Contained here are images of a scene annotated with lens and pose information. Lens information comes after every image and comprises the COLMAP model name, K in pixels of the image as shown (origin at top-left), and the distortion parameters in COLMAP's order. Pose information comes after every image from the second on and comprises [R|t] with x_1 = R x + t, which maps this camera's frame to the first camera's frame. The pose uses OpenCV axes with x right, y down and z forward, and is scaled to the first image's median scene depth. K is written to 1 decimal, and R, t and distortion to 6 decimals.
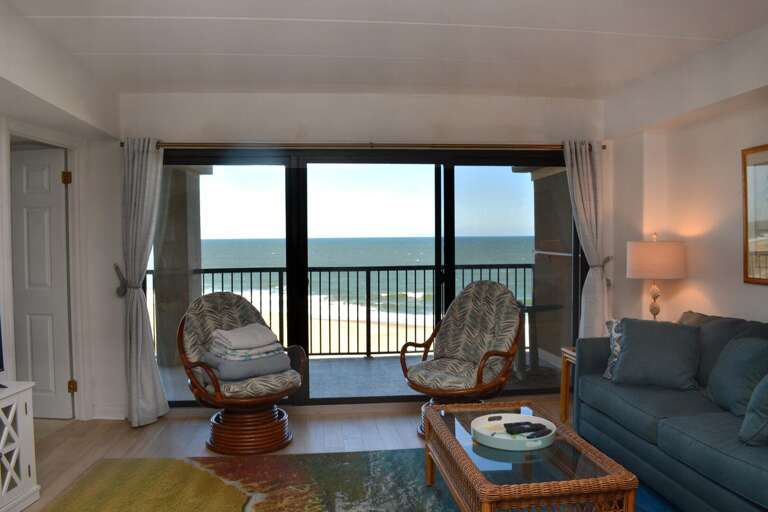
lens RADIAL K [[602.2, 0, 384.6], [0, 602.2, 258.0], [0, 0, 1]] dist [-0.088243, 0.016612]
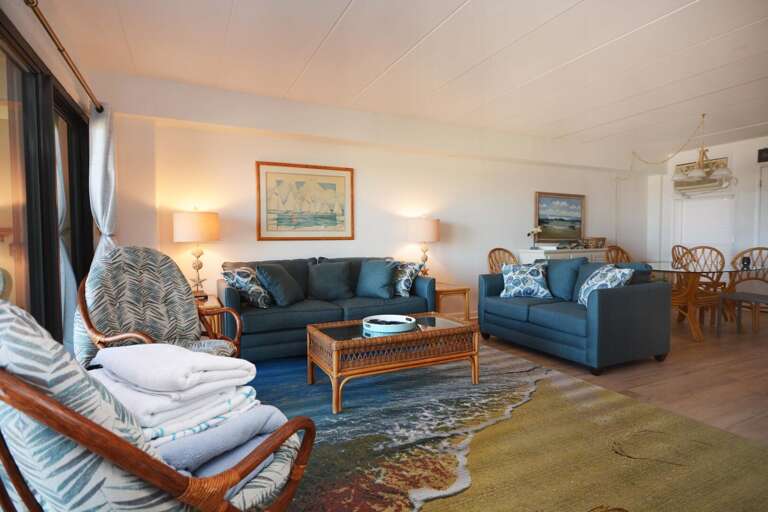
lens RADIAL K [[404.5, 0, 382.8], [0, 404.5, 255.0], [0, 0, 1]] dist [-0.002743, -0.000032]
pose [[-0.336218, -0.026996, 0.941397, -0.543139], [0.040053, 0.998275, 0.042932, 0.043180], [-0.940932, 0.052141, -0.334557, 0.939639]]
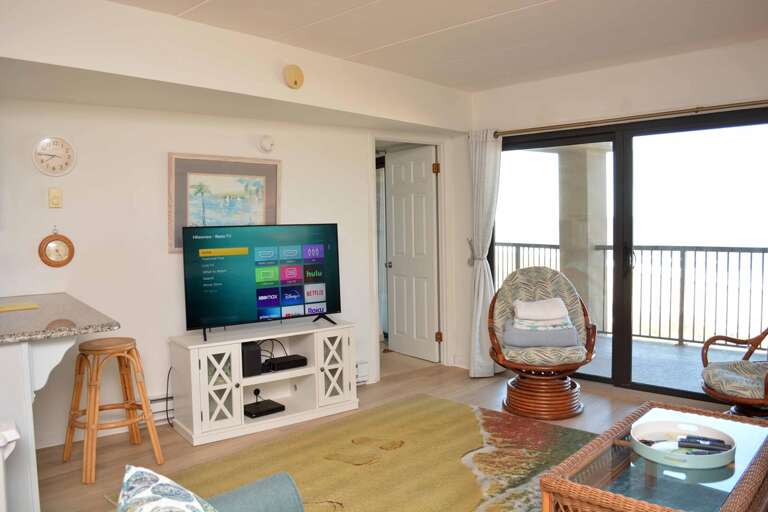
lens RADIAL K [[602.2, 0, 381.3], [0, 602.2, 258.7], [0, 0, 1]] dist [-0.088243, 0.016612]
pose [[0.649191, 0.041899, -0.759471, 0.384927], [-0.008433, 0.998817, 0.047895, -0.007066], [0.760579, -0.024688, 0.648776, 0.093311]]
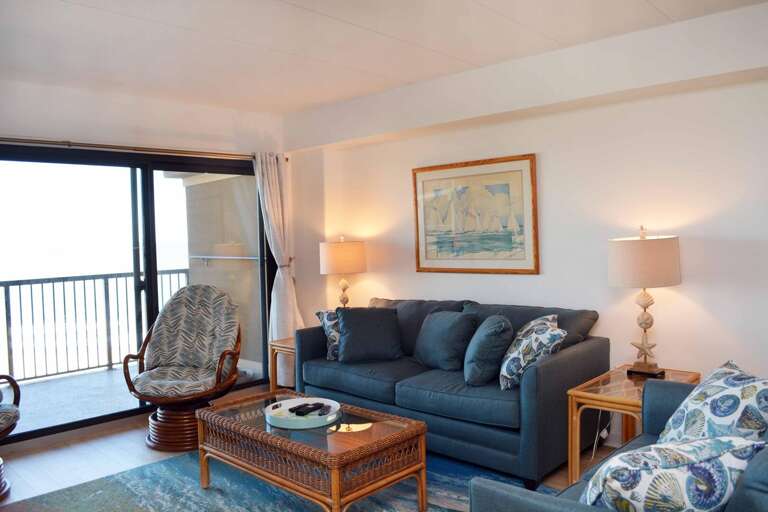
lens RADIAL K [[602.2, 0, 382.9], [0, 602.2, 251.4], [0, 0, 1]] dist [-0.088243, 0.016612]
pose [[0.767483, -0.030404, 0.640348, -0.260416], [0.044251, 0.999005, -0.005604, 0.001007], [-0.639540, 0.032637, 0.768064, 0.022610]]
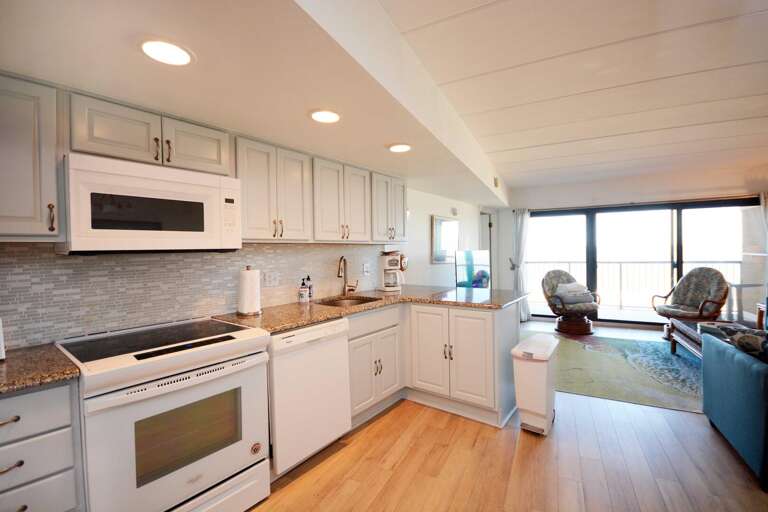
lens RADIAL K [[340.5, 0, 377.5], [0, 340.5, 257.7], [0, 0, 1]] dist [-0.012916, -0.000914]
pose [[0.828267, 0.005333, -0.560308, -0.116943], [-0.007367, 0.999972, -0.001373, 0.018396], [0.560285, 0.005265, 0.828283, -0.591760]]
